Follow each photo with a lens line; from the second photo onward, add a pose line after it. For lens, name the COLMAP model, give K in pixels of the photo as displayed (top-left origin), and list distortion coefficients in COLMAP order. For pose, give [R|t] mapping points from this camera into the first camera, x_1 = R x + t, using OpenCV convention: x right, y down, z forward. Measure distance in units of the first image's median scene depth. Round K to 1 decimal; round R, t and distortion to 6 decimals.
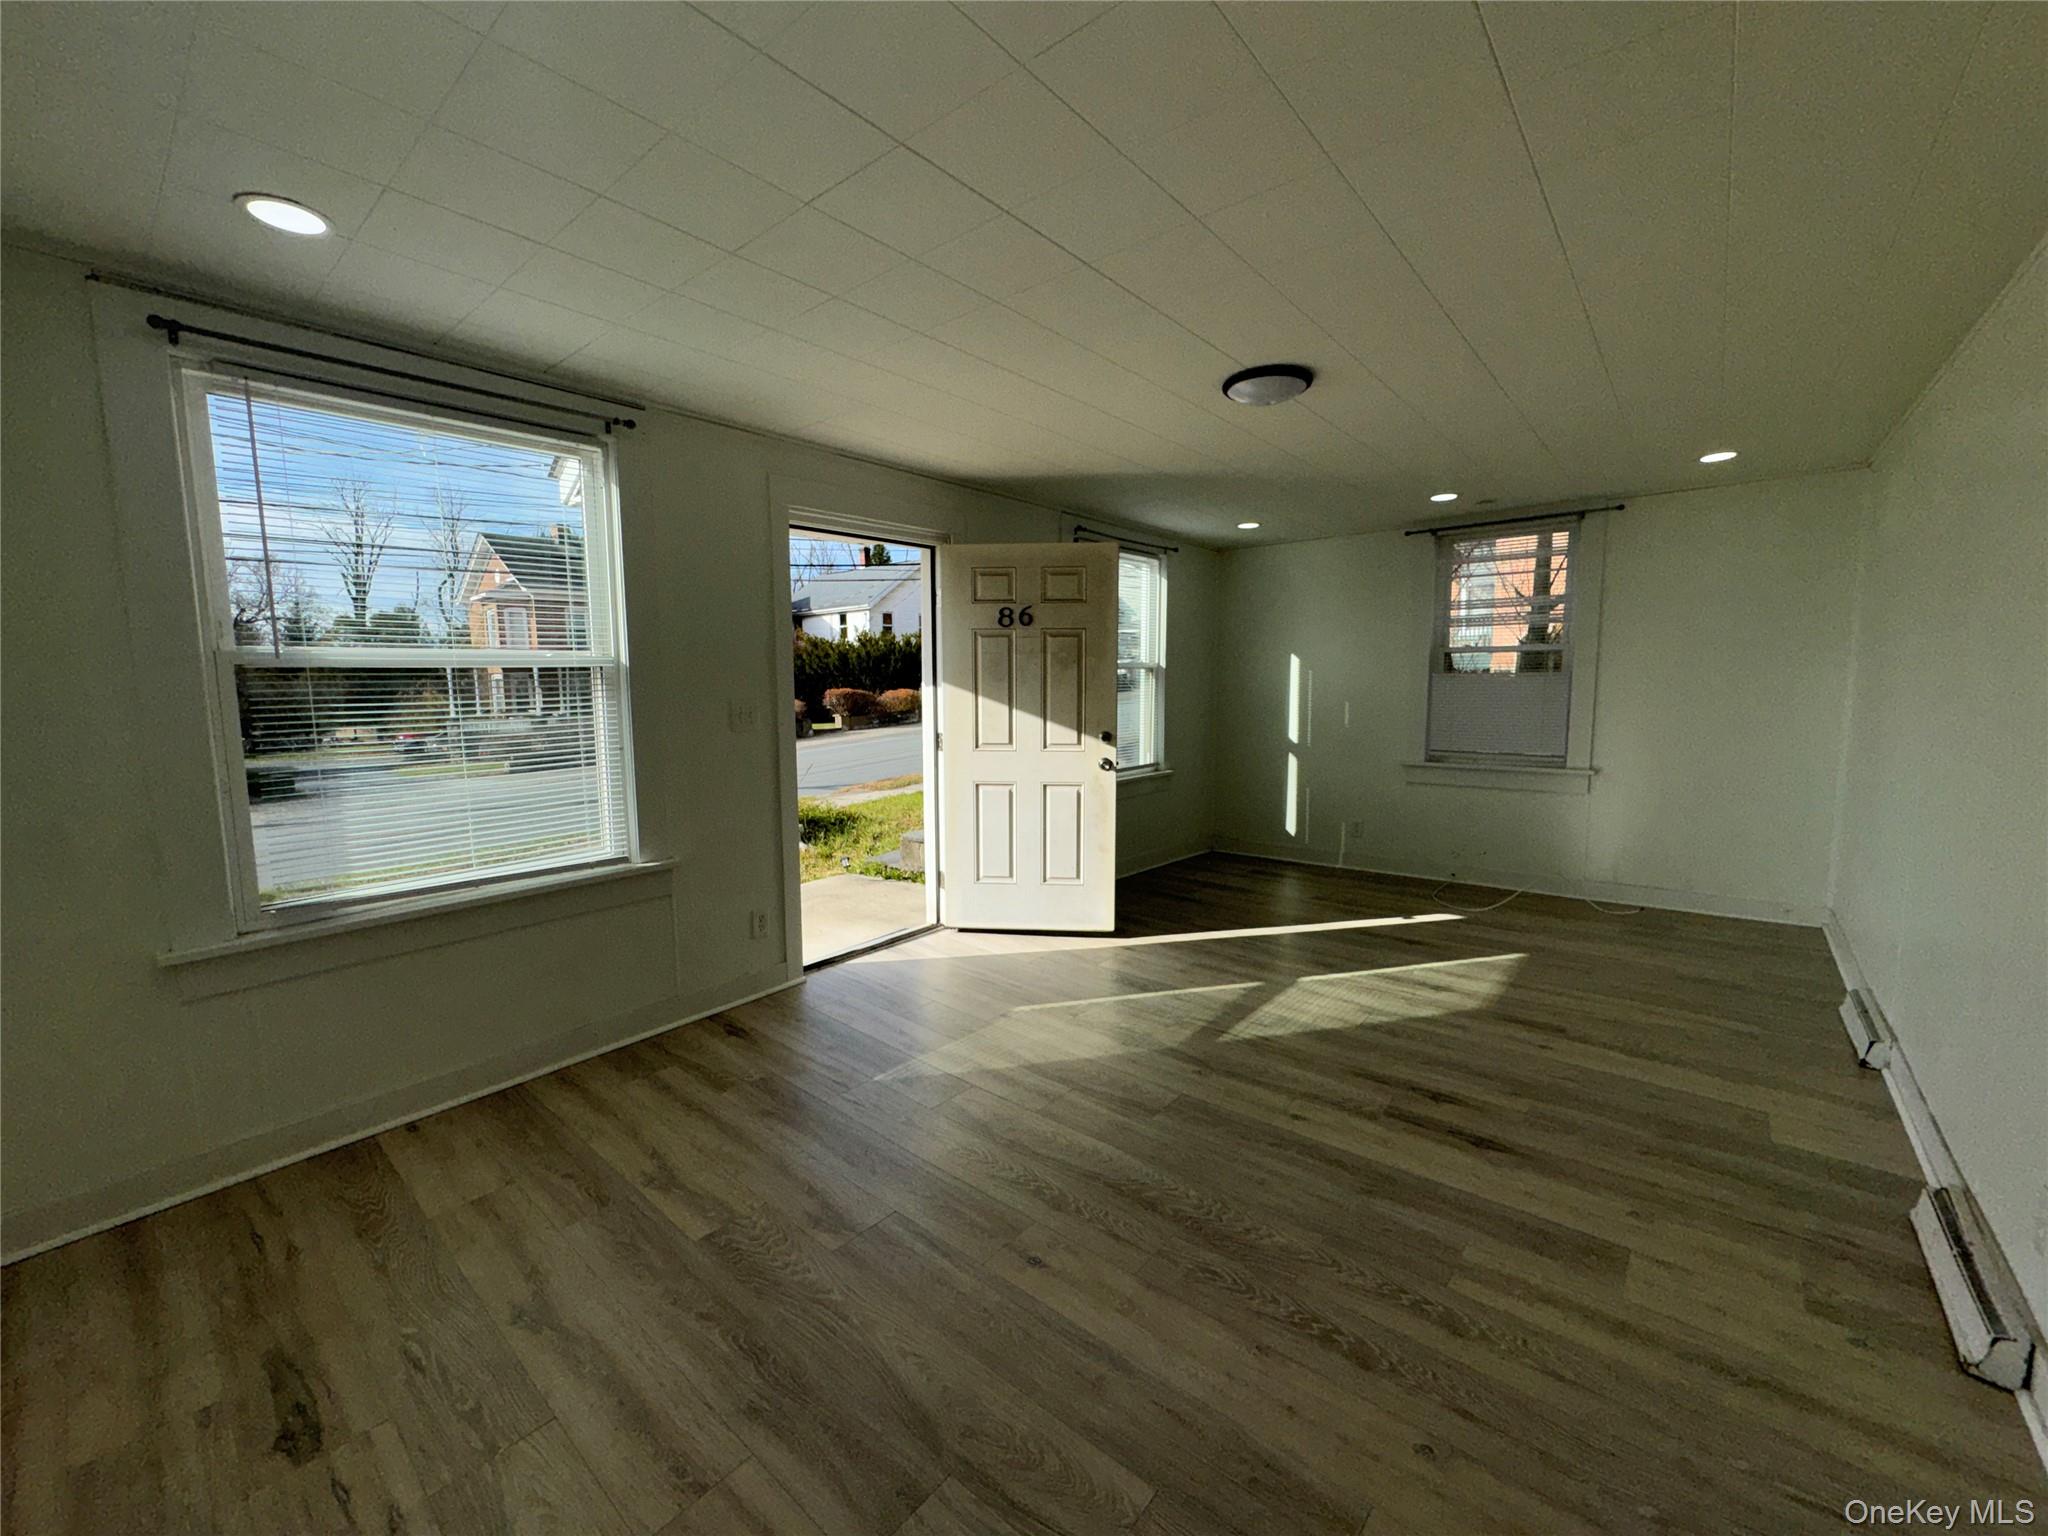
lens RADIAL K [[816.3, 0, 1024.0], [0, 816.3, 768.0], [0, 0, 1]] dist [-0.003498, -0.000093]
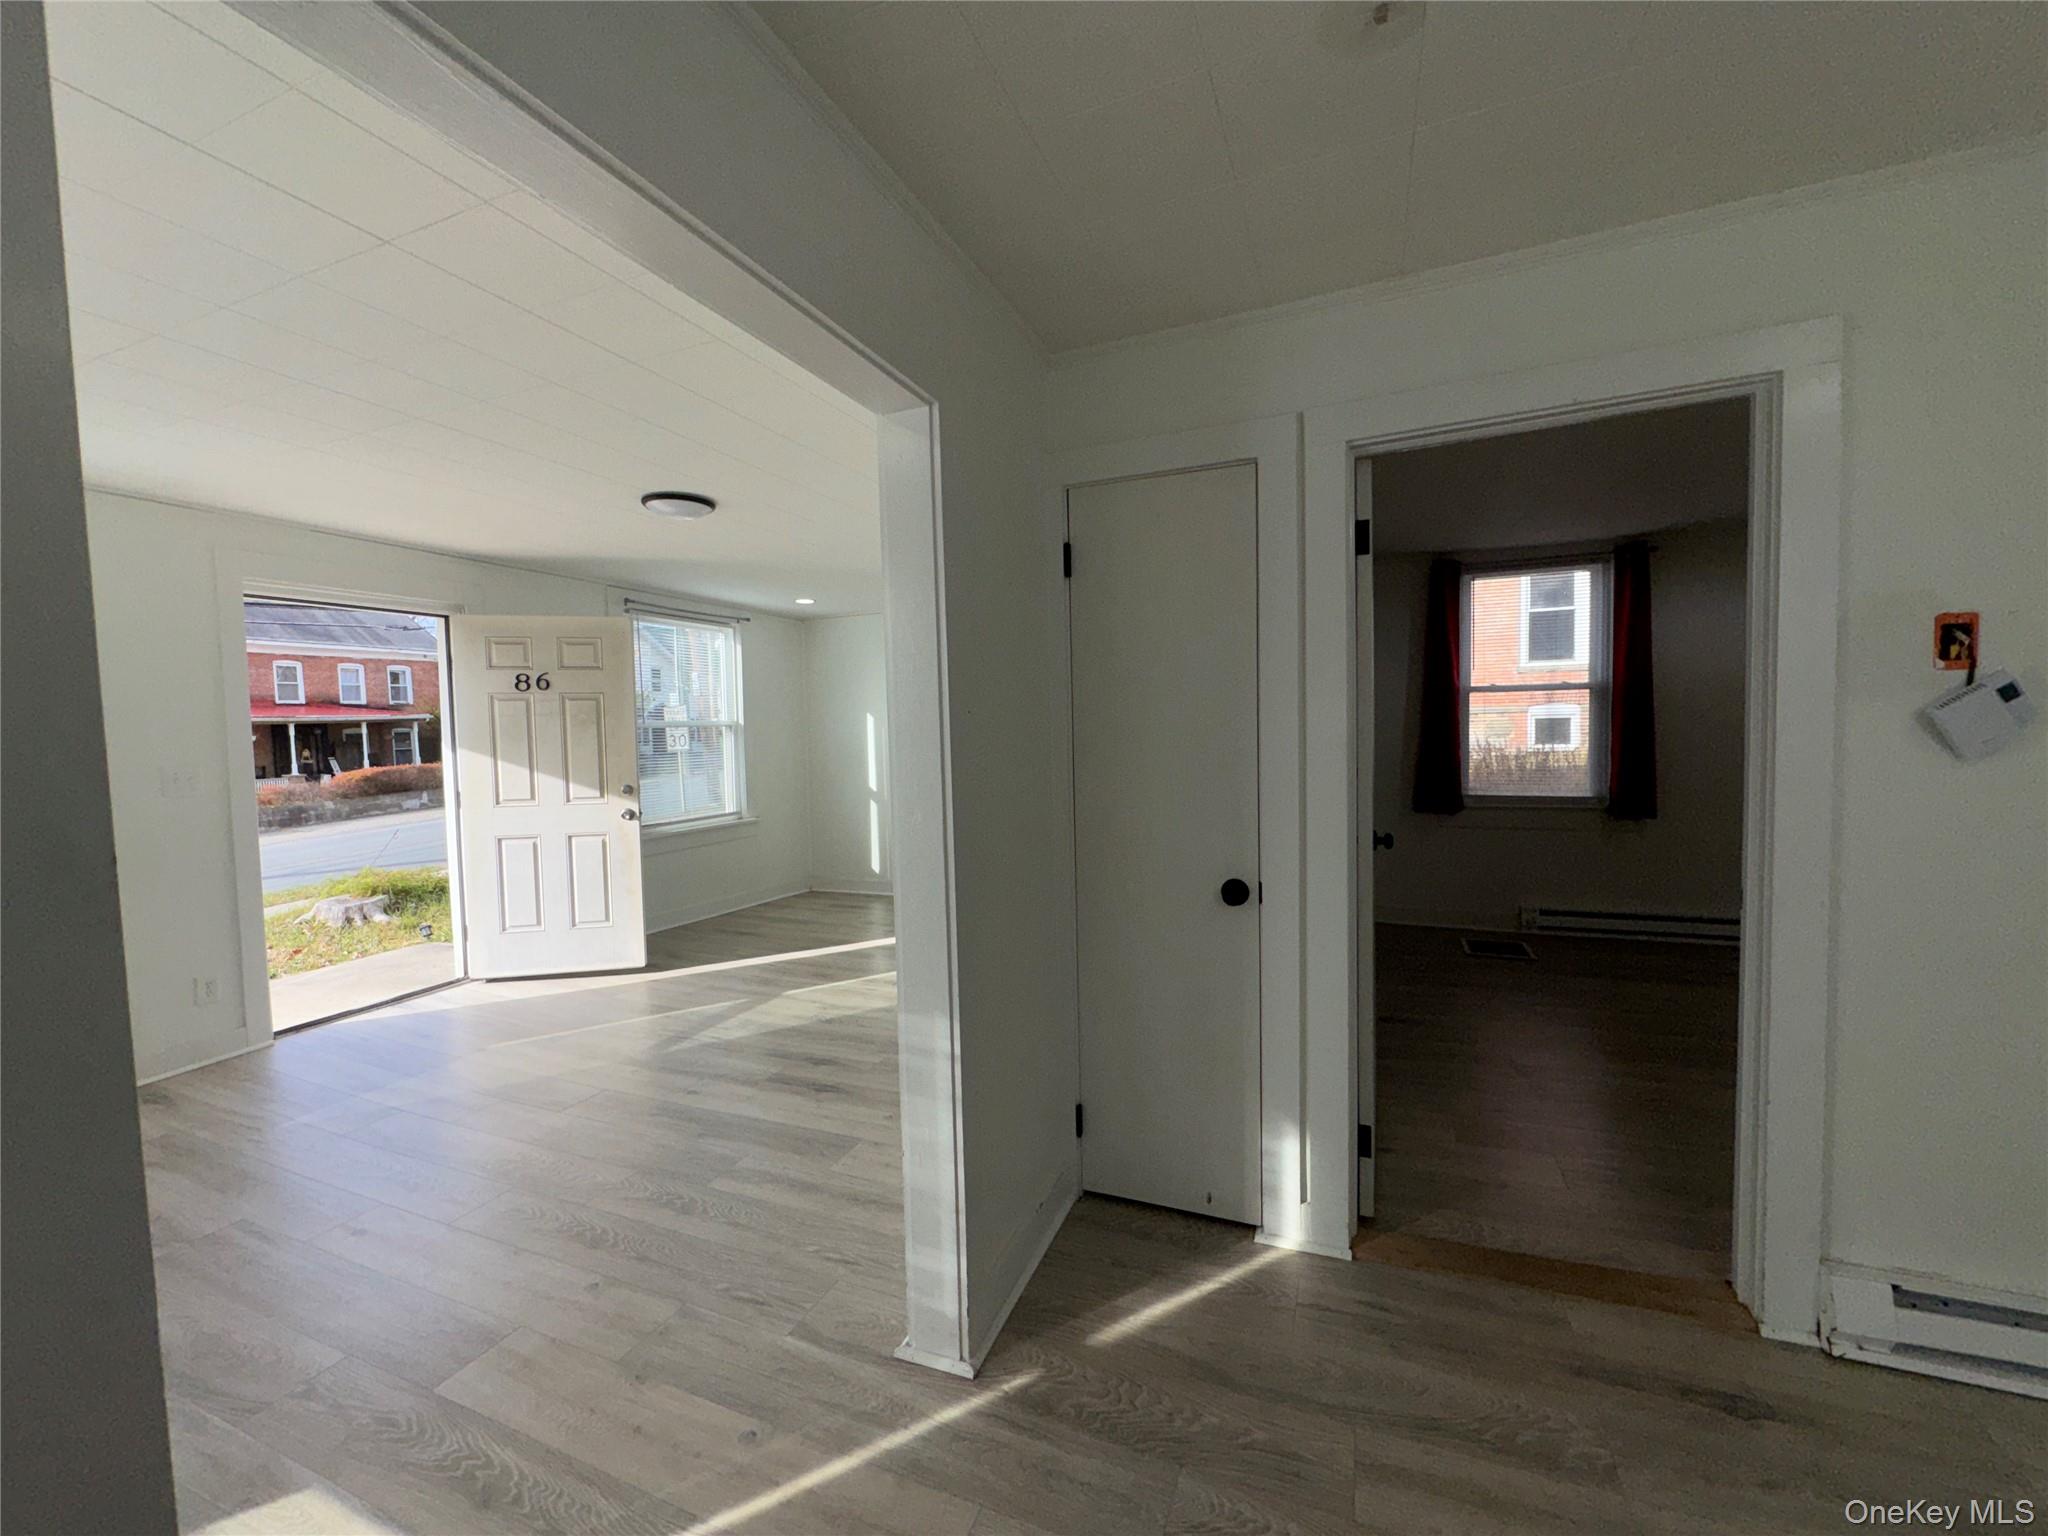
lens RADIAL K [[821.5, 0, 1026.7], [0, 821.5, 763.7], [0, 0, 1]] dist [0.001207, 0.000097]
pose [[0.953541, -0.025689, 0.300165, 0.326070], [0.045808, 0.997136, -0.060183, 0.021739], [-0.297759, 0.071137, 0.951987, -0.262973]]
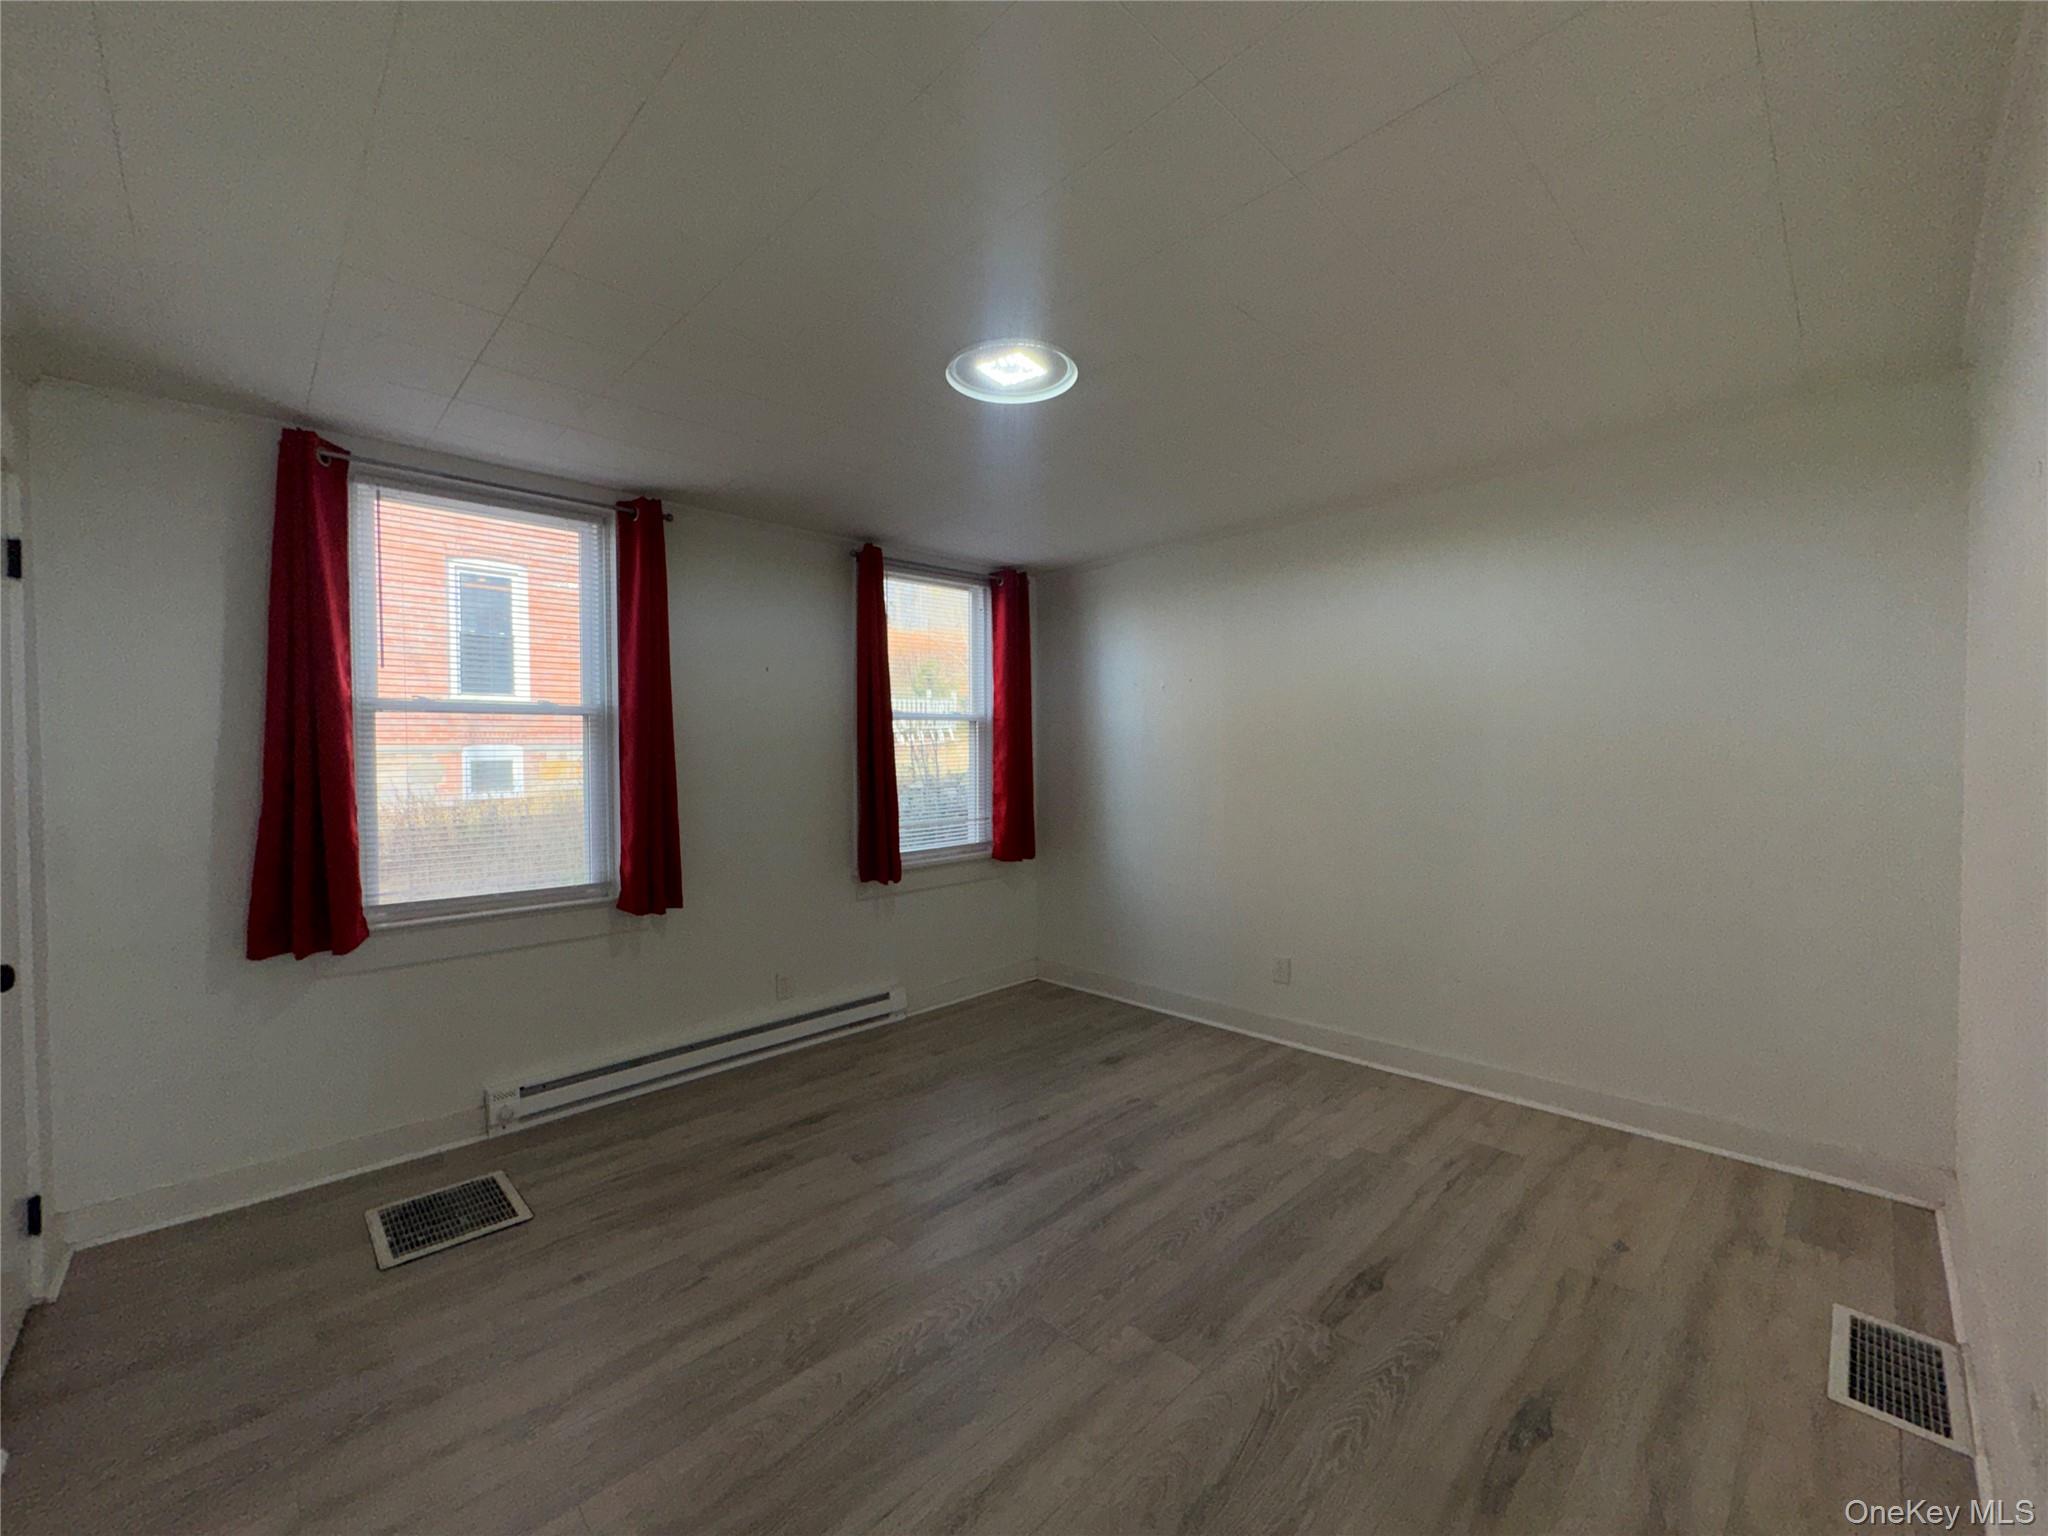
lens RADIAL K [[816.3, 0, 1024.0], [0, 816.3, 768.0], [0, 0, 1]] dist [-0.003498, -0.000093]
pose [[0.100944, -0.013072, 0.994806, 0.799722], [0.112425, 0.993659, 0.001649, -0.033306], [-0.988520, 0.111675, 0.101773, 0.191400]]
